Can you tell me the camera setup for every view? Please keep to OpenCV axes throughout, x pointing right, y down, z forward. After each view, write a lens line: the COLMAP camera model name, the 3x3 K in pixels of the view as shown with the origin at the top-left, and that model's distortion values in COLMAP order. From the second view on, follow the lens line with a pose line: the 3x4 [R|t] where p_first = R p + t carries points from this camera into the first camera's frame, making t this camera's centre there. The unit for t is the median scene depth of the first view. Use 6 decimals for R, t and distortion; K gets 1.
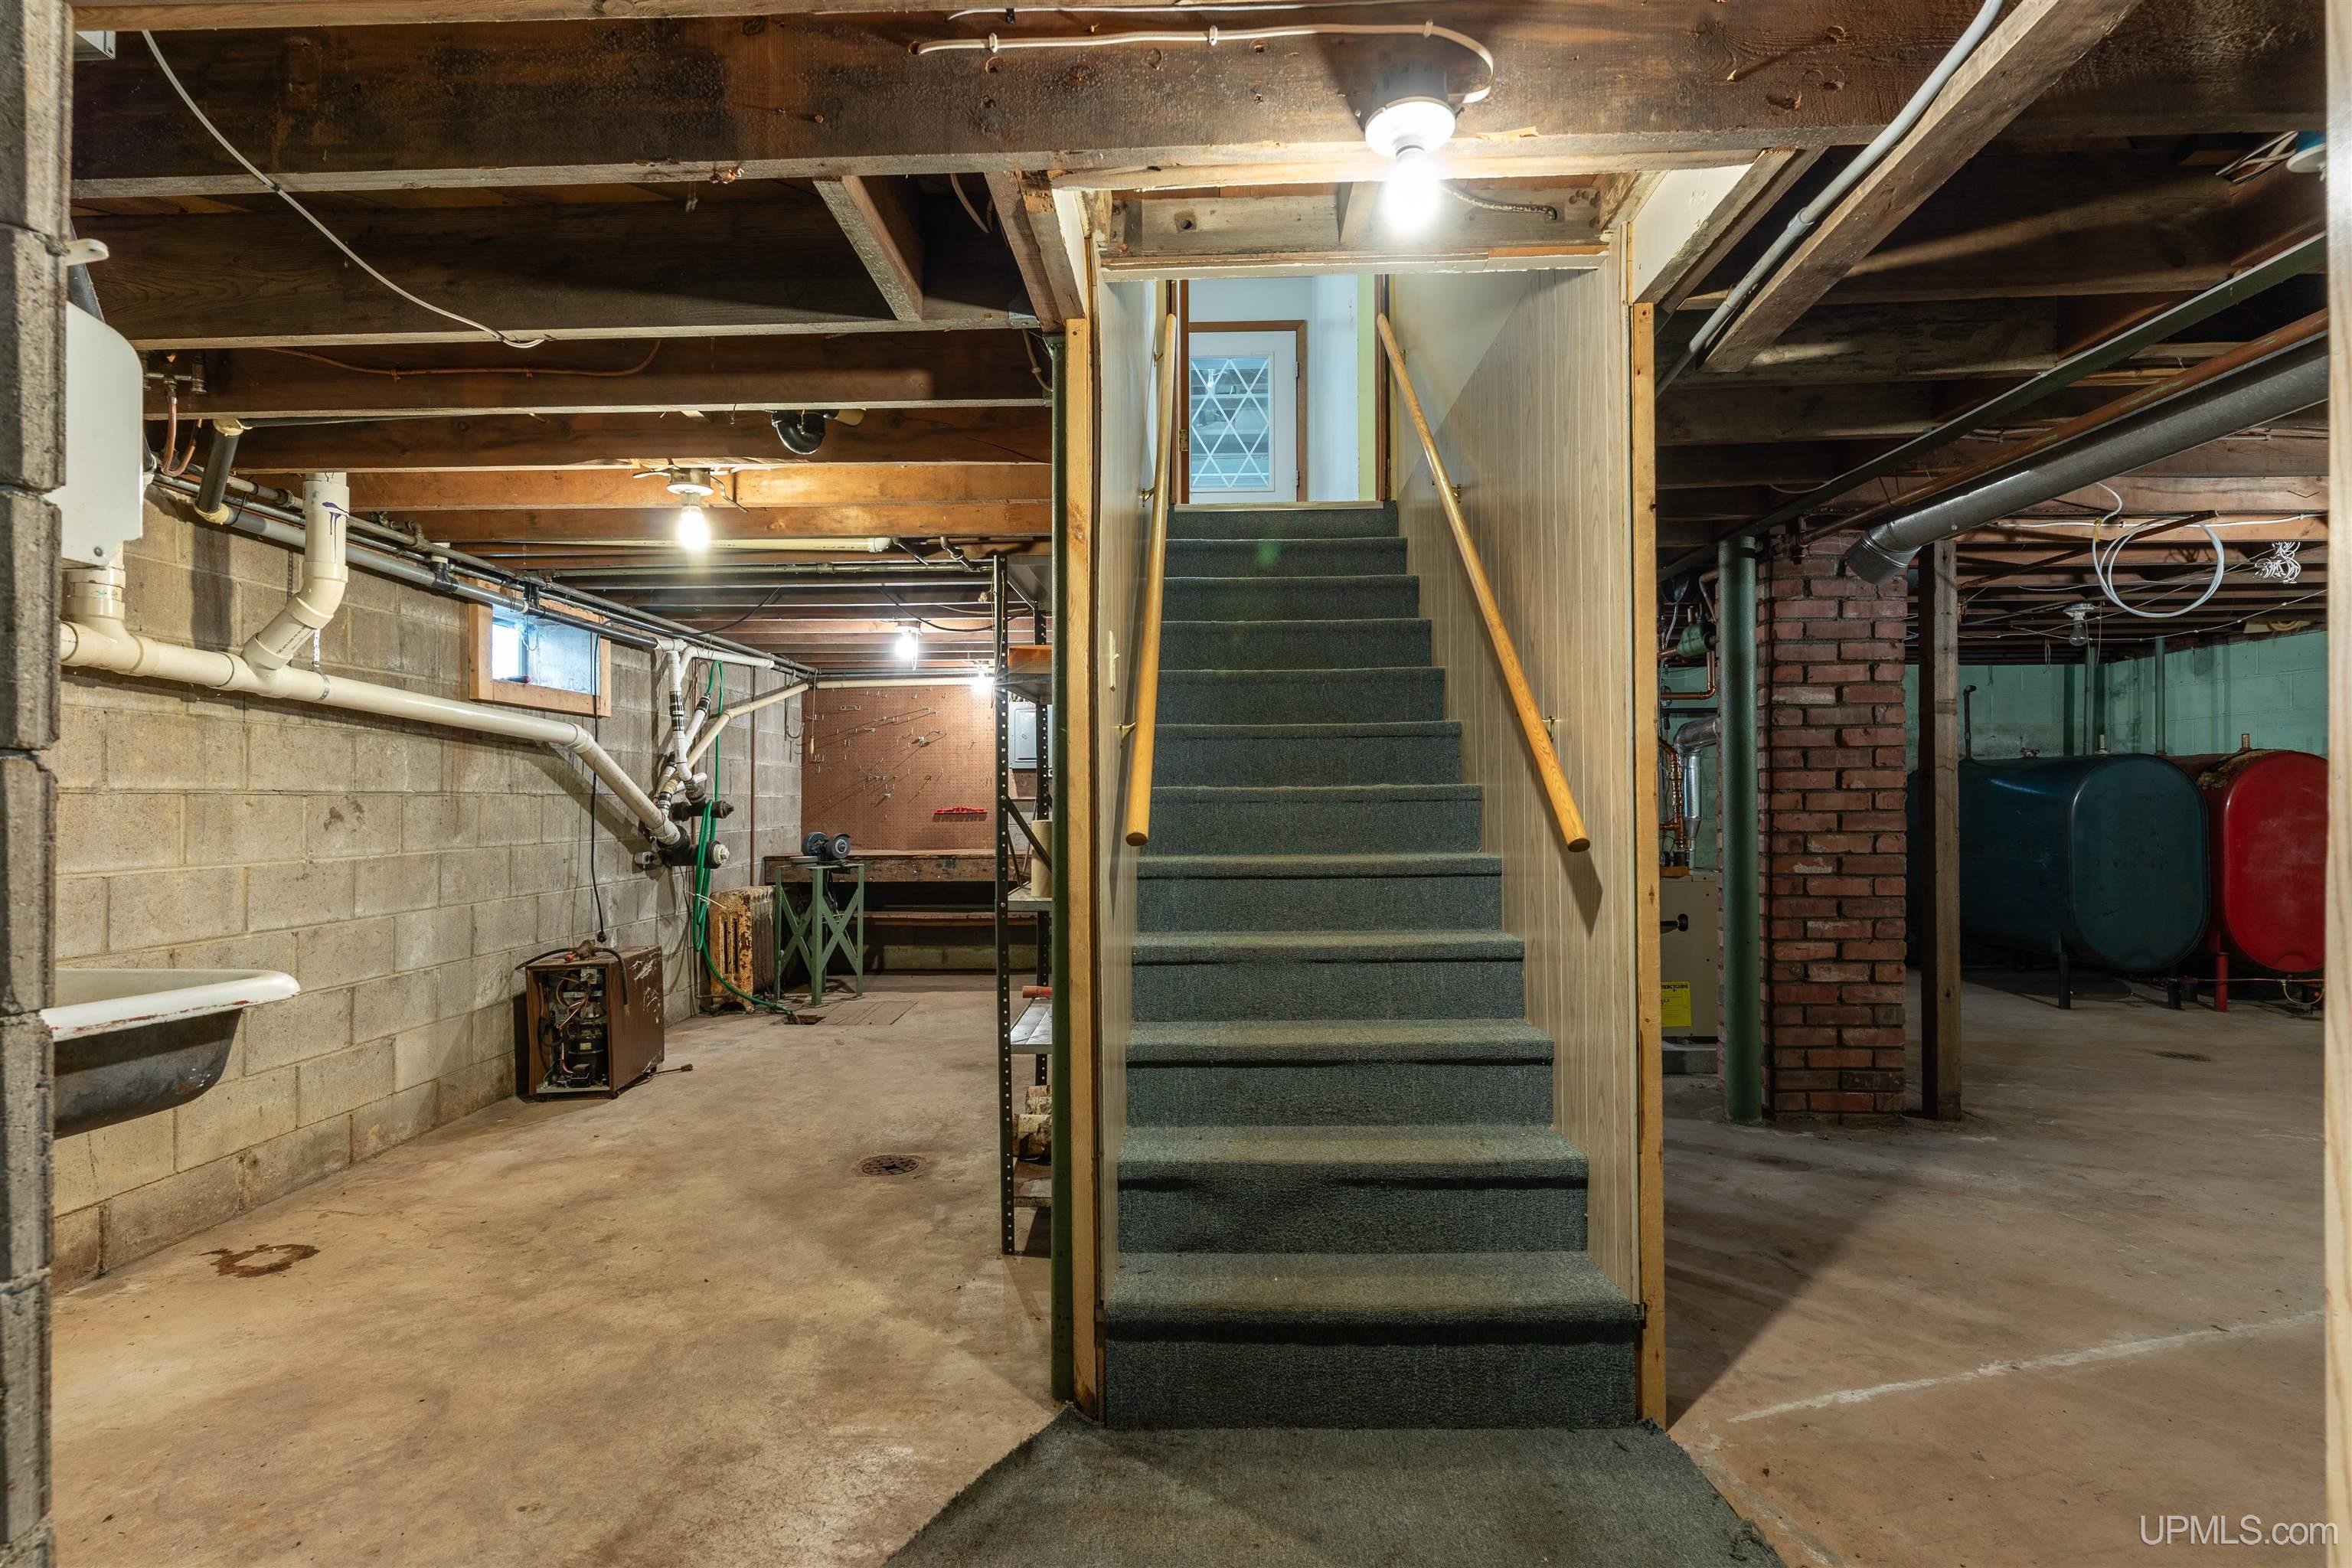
lens RADIAL K [[1124.7, 0, 1175.5], [0, 1124.7, 794.5], [0, 0, 1]] dist [0.008335, -0.003306]
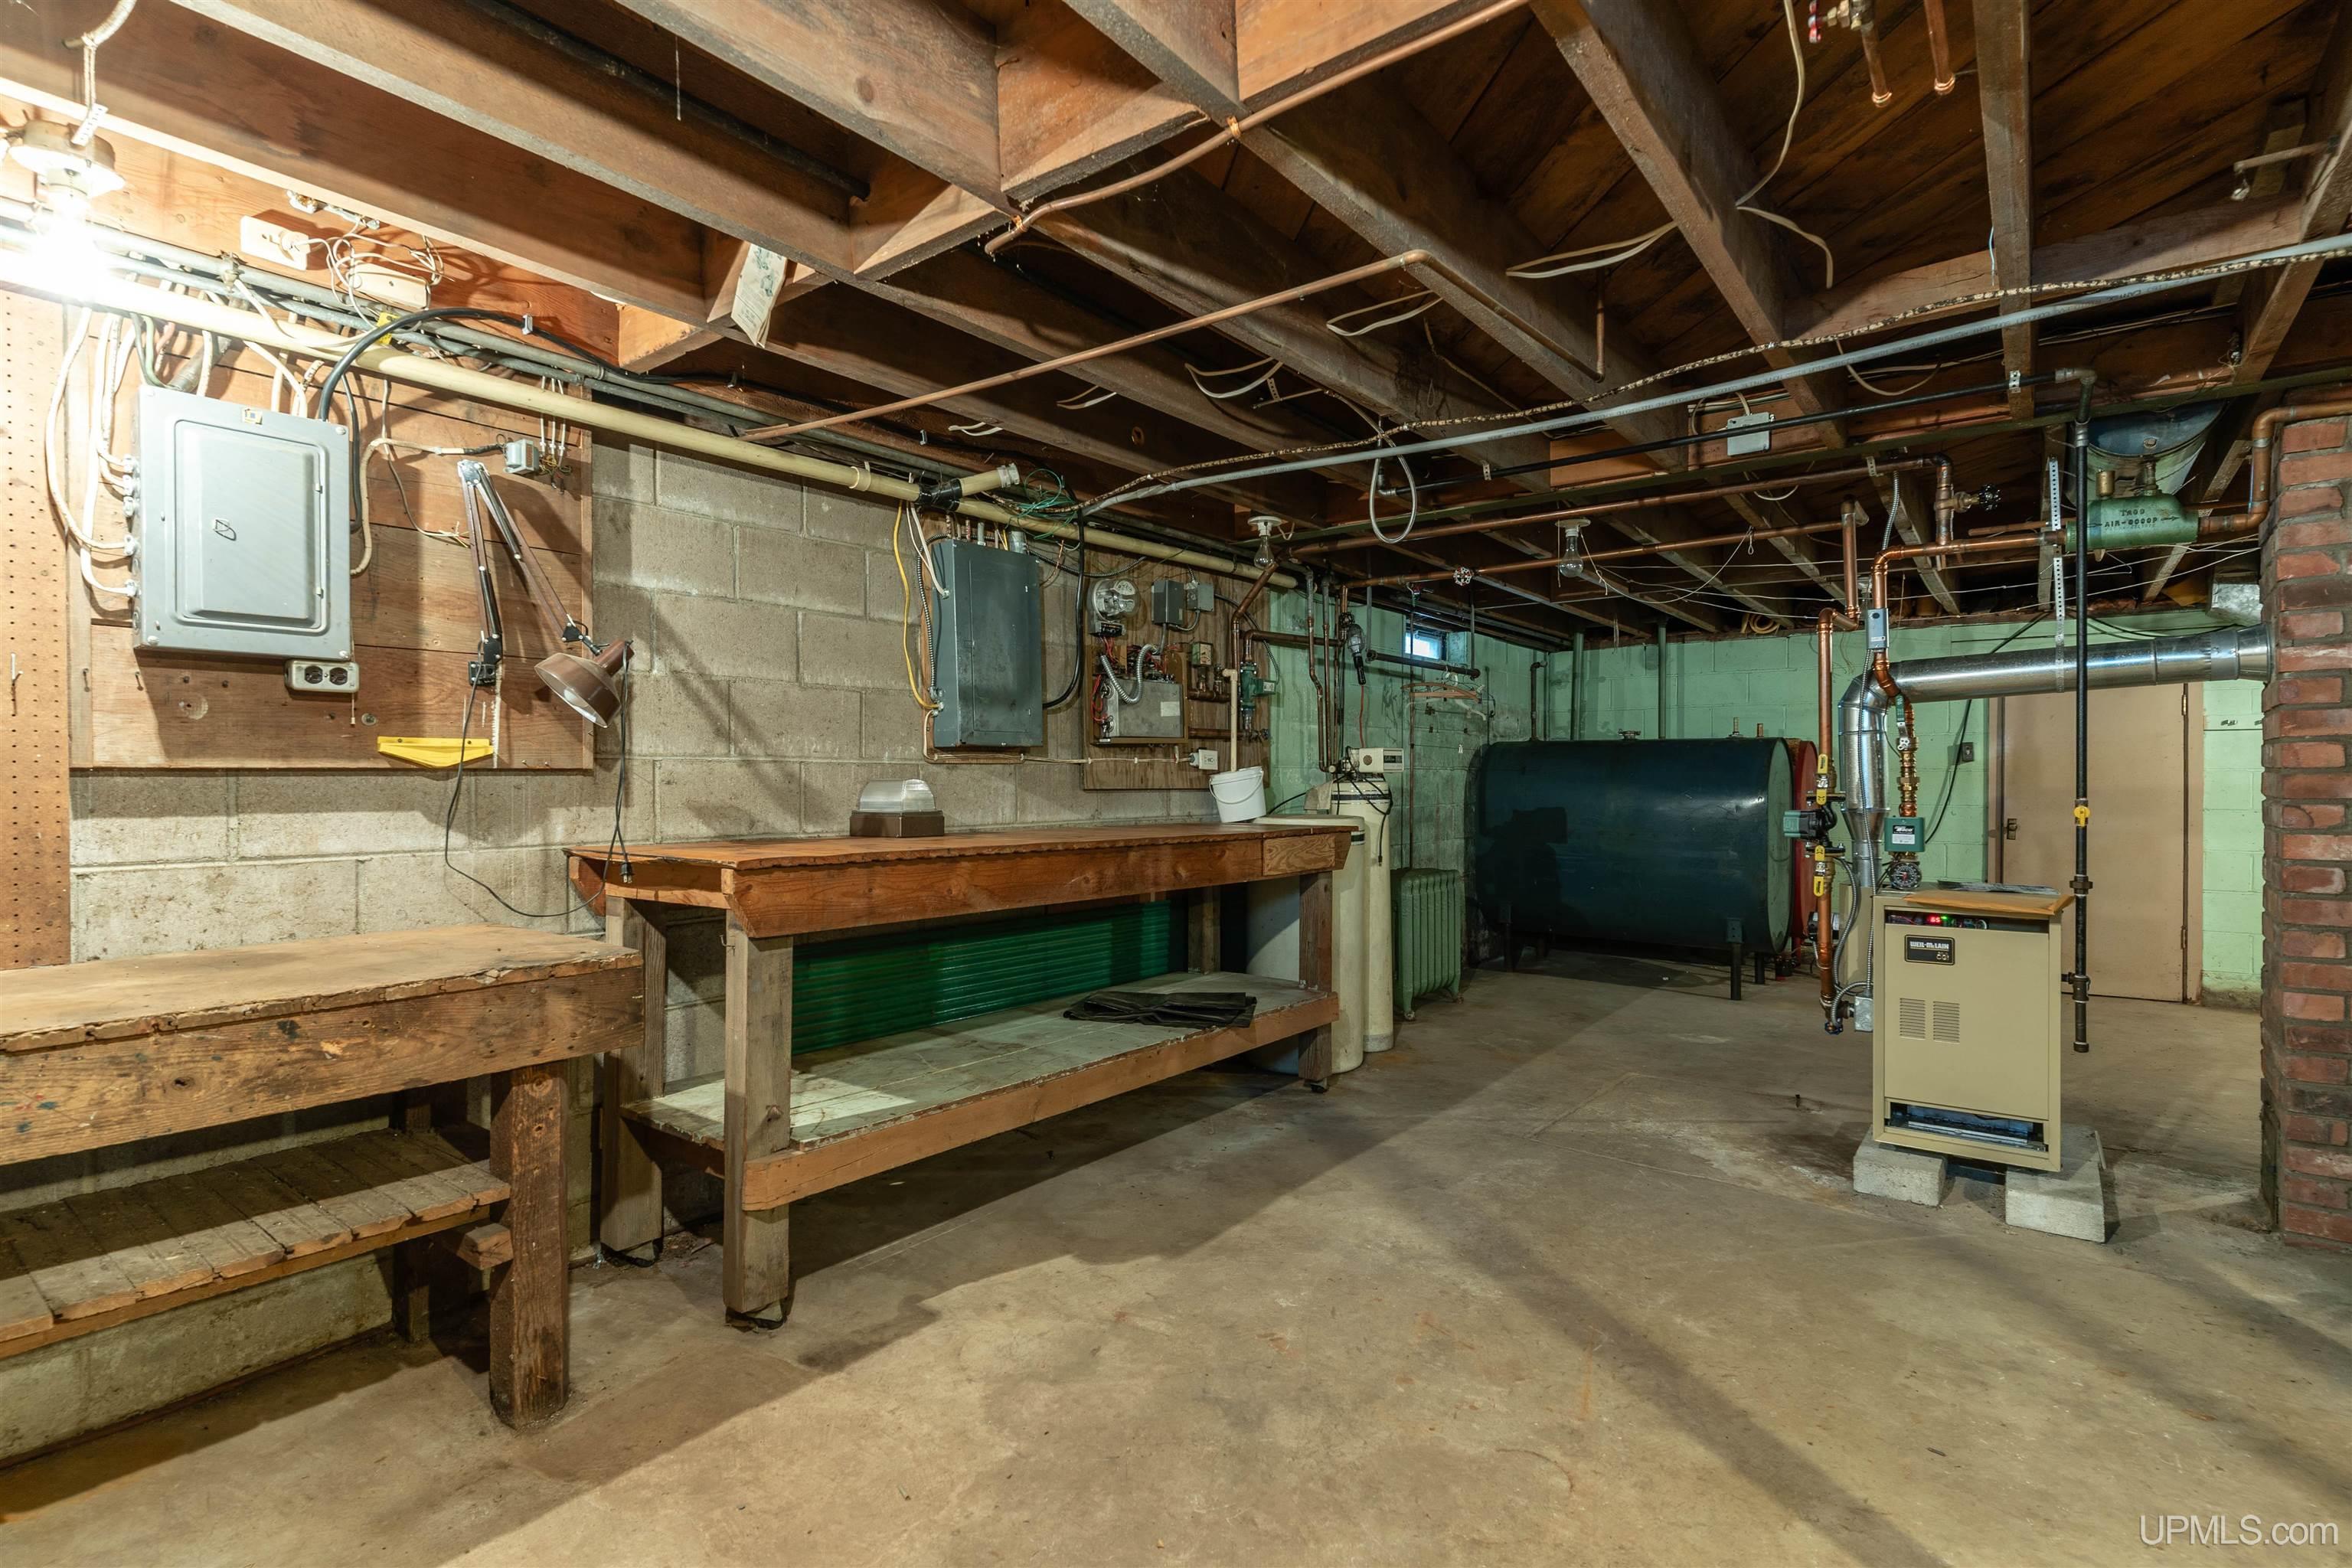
lens RADIAL K [[1124.7, 0, 1185.6], [0, 1124.7, 807.4], [0, 0, 1]] dist [0.008335, -0.003306]
pose [[0.587671, -0.013643, 0.808985, -0.417468], [-0.006150, 0.999754, 0.021328, 0.012693], [-0.809077, -0.017509, 0.587442, 1.271963]]
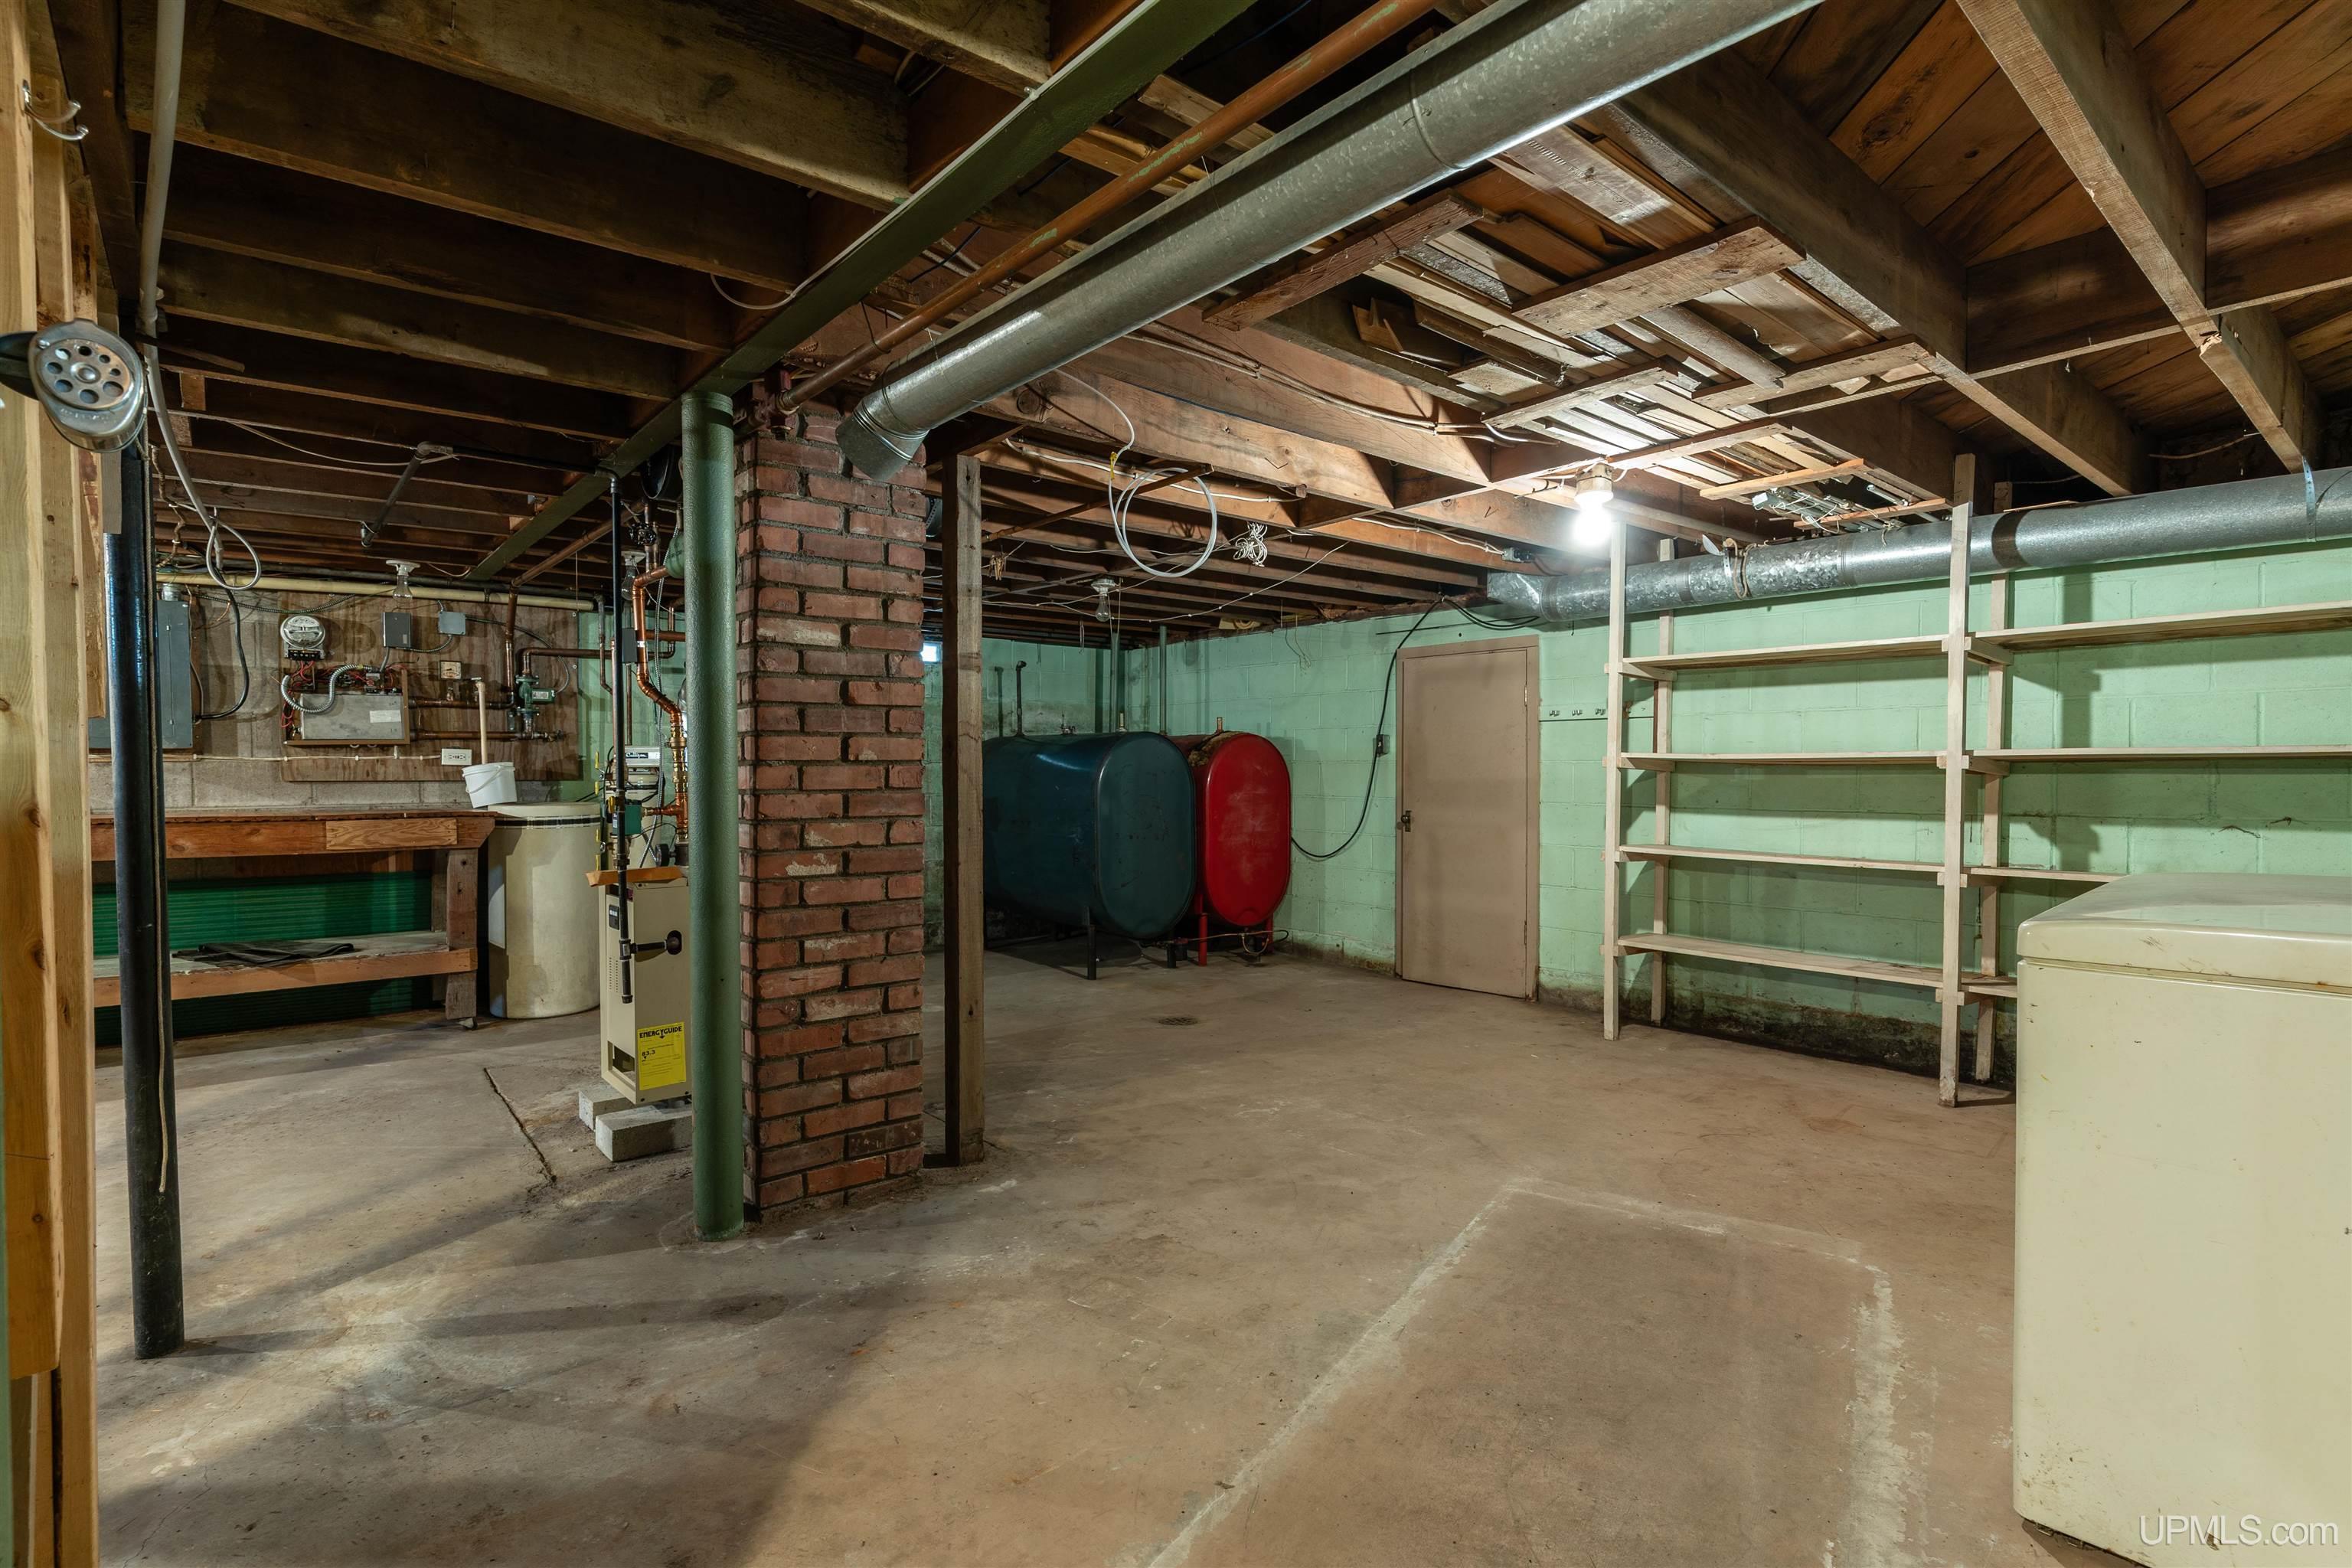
lens RADIAL K [[1124.7, 0, 1177.1], [0, 1124.7, 797.4], [0, 0, 1]] dist [0.008335, -0.003306]
pose [[0.743928, -0.011134, 0.668168, 0.252141], [-0.006090, 0.999707, 0.023439, 0.000448], [-0.668233, -0.021506, 0.743642, 0.294937]]
